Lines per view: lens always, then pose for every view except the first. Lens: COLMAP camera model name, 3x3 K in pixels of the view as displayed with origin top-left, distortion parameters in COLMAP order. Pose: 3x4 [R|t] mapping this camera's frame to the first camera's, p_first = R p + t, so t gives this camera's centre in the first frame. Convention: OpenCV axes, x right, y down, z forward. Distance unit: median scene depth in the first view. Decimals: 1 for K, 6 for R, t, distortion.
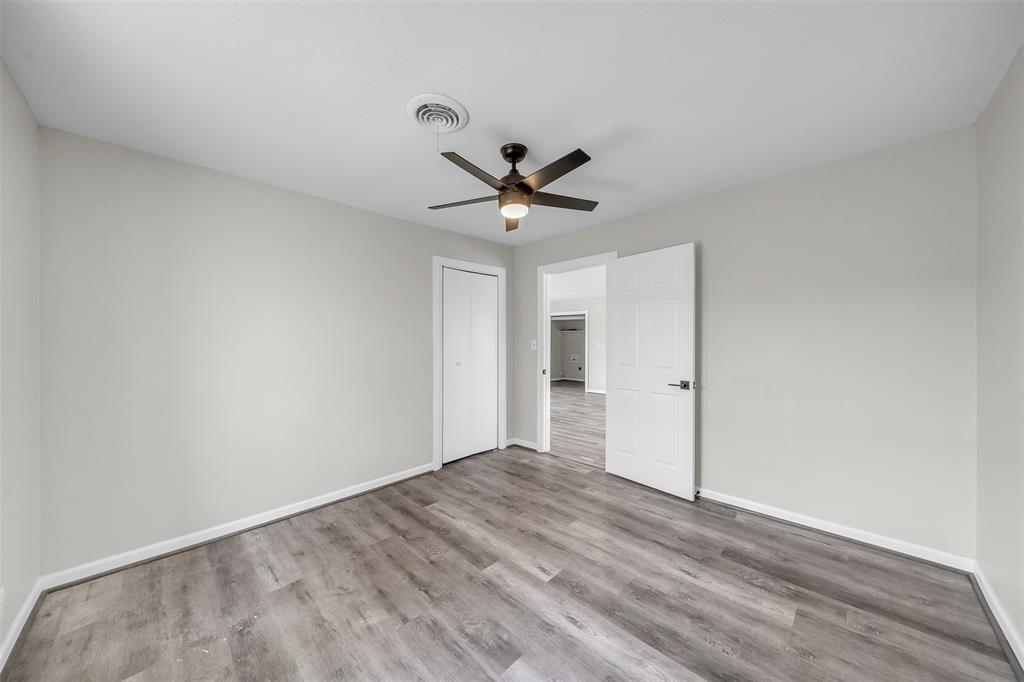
lens RADIAL K [[358.0, 0, 512.8], [0, 358.0, 345.1], [0, 0, 1]] dist [-0.007544, -0.000128]
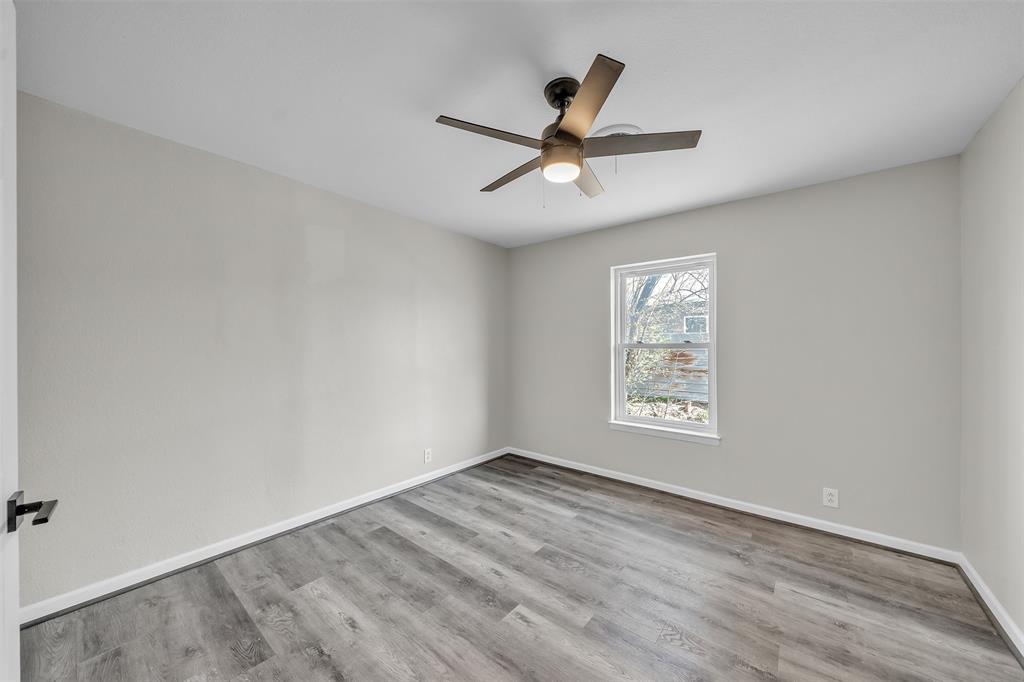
lens RADIAL K [[358.0, 0, 509.5], [0, 358.0, 340.8], [0, 0, 1]] dist [-0.007544, -0.000128]
pose [[-0.996385, 0.001492, -0.084935, 0.204433], [0.001716, 0.999995, -0.002570, -0.026257], [0.084931, -0.002706, -0.996383, 1.978835]]
